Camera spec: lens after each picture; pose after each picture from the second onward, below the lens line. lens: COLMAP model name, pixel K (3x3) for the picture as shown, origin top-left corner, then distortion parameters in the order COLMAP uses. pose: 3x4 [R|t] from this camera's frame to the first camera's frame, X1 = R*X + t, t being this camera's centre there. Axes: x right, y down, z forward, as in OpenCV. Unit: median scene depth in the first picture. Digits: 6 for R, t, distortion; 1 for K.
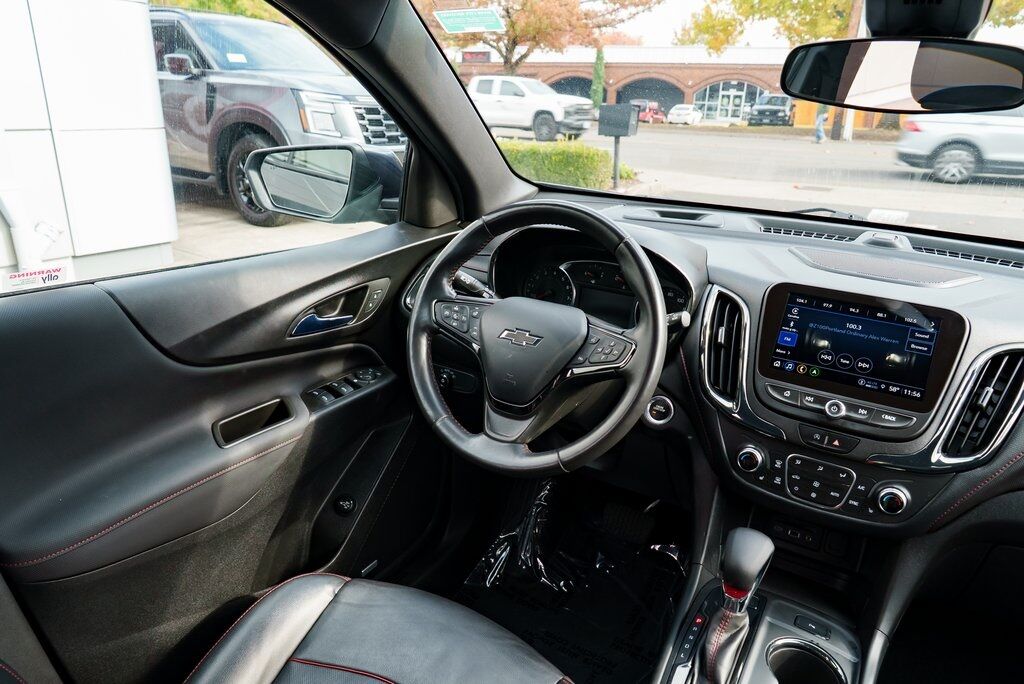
lens RADIAL K [[695.9, 0, 510.7], [0, 695.9, 349.3], [0, 0, 1]] dist [-0.024410, 0.012279]
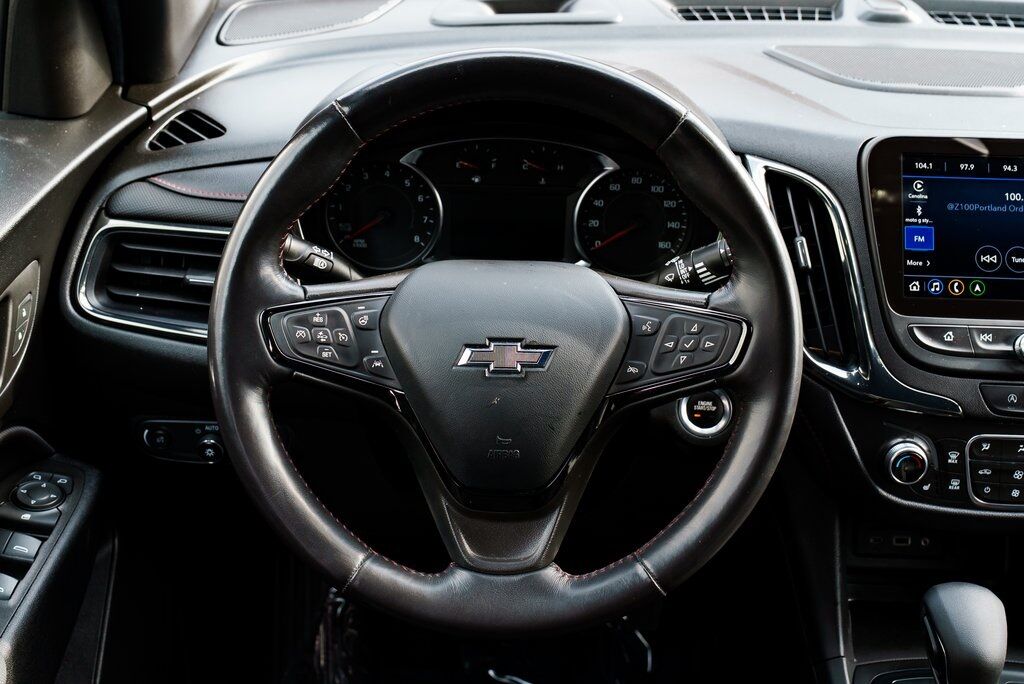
lens RADIAL K [[1250.2, 0, 509.4], [0, 1250.2, 344.9], [0, 0, 1]] dist [0.008095, 0.000000]
pose [[0.861757, -0.251626, 0.440522, -0.307636], [0.187037, 0.964742, 0.185176, -0.156521], [-0.471585, -0.077183, 0.878437, 0.219600]]
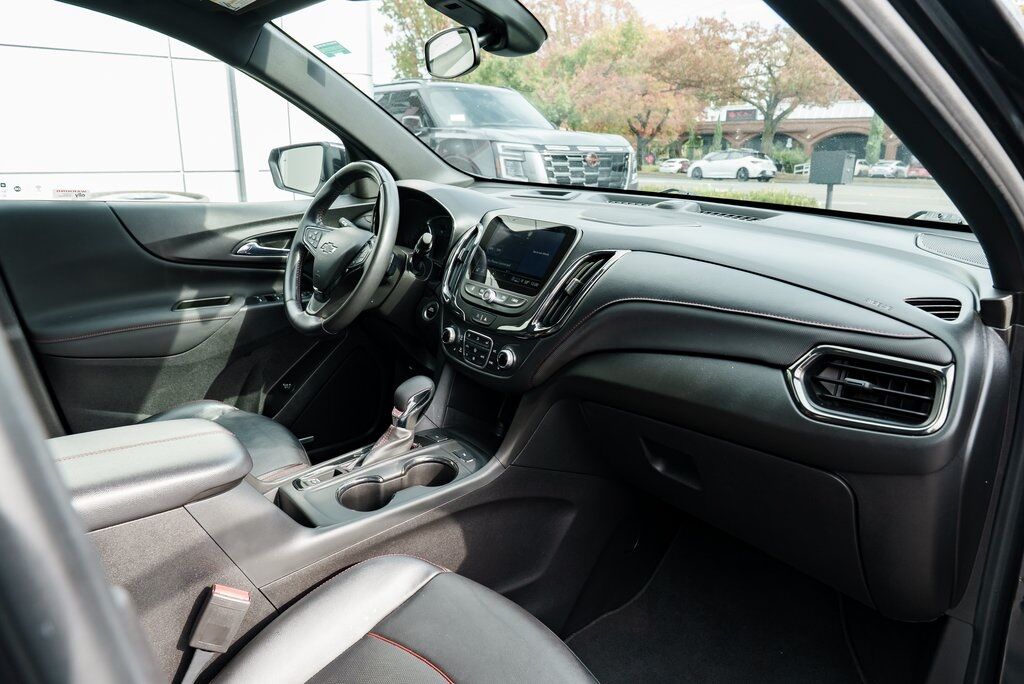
lens RADIAL K [[695.9, 0, 489.4], [0, 695.9, 347.0], [0, 0, 1]] dist [-0.024410, 0.012279]
pose [[0.924907, 0.079840, -0.371716, 0.796518], [-0.110823, 0.991860, -0.062712, 0.220516], [0.363683, 0.099198, 0.926226, -0.224024]]
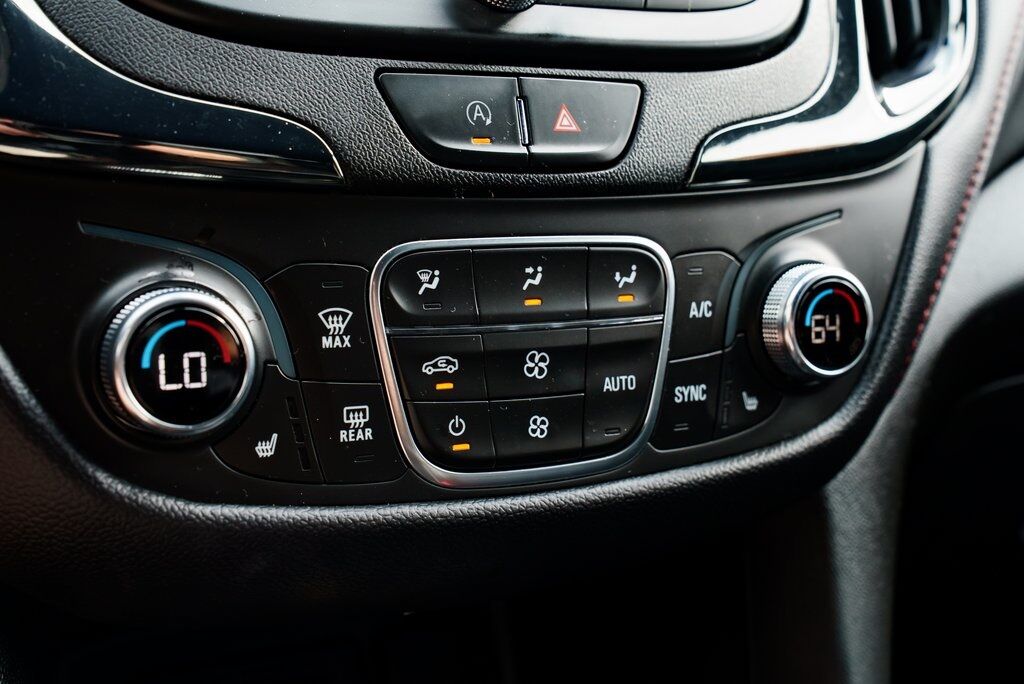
lens RADIAL K [[1401.3, 0, 512.0], [0, 1401.3, 342.2], [0, 0, 1]] dist [0.014619, 0.000000]
pose [[0.519556, -0.219709, 0.825705, 0.100677], [0.264296, 0.960306, 0.089223, 0.123979], [-0.812533, 0.171874, 0.557001, 0.641467]]
